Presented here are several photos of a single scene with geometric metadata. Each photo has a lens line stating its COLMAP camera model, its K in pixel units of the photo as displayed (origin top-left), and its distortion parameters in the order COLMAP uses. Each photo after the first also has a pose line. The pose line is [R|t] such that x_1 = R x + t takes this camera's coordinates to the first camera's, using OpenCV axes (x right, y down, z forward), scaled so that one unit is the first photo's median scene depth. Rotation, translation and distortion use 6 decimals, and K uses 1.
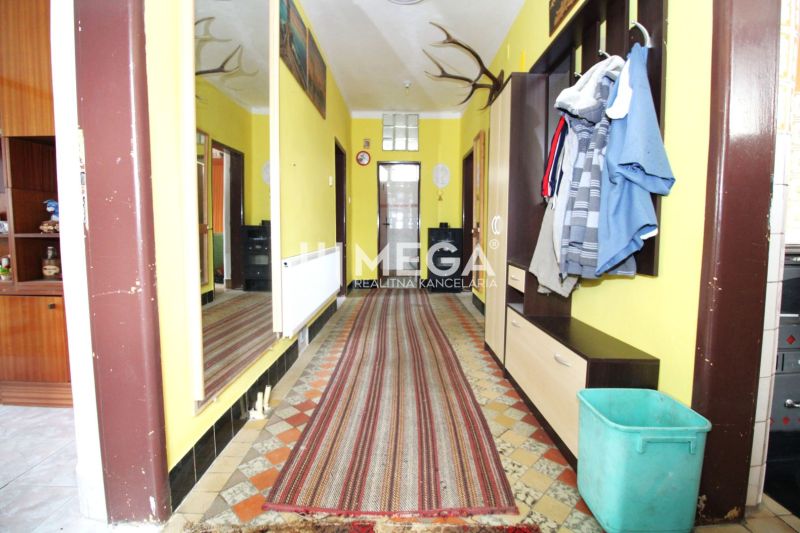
lens RADIAL K [[366.6, 0, 403.0], [0, 366.6, 257.2], [0, 0, 1]] dist [0.005498, -0.013256]
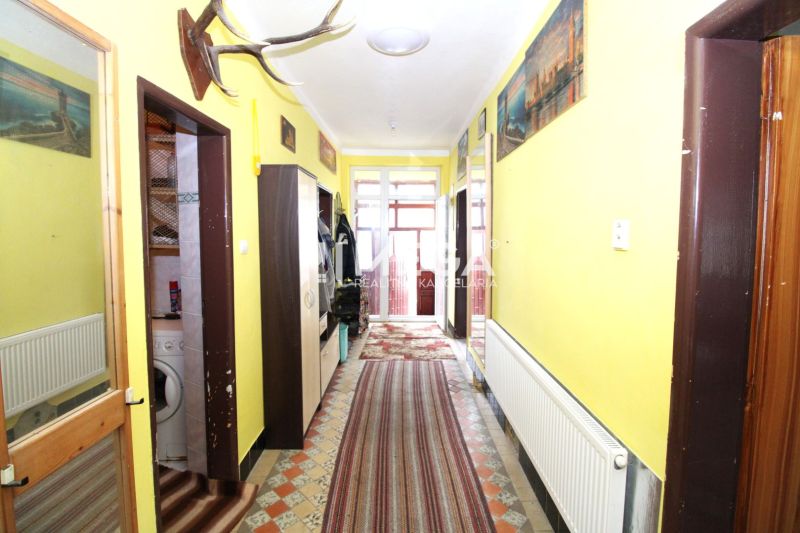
lens RADIAL K [[366.6, 0, 403.0], [0, 366.6, 257.2], [0, 0, 1]] dist [0.005498, -0.013256]
pose [[-0.999990, -0.004128, -0.001874, -0.009083], [-0.004344, 0.990749, 0.135634, -0.385182], [0.001297, 0.135641, -0.990757, 2.244971]]
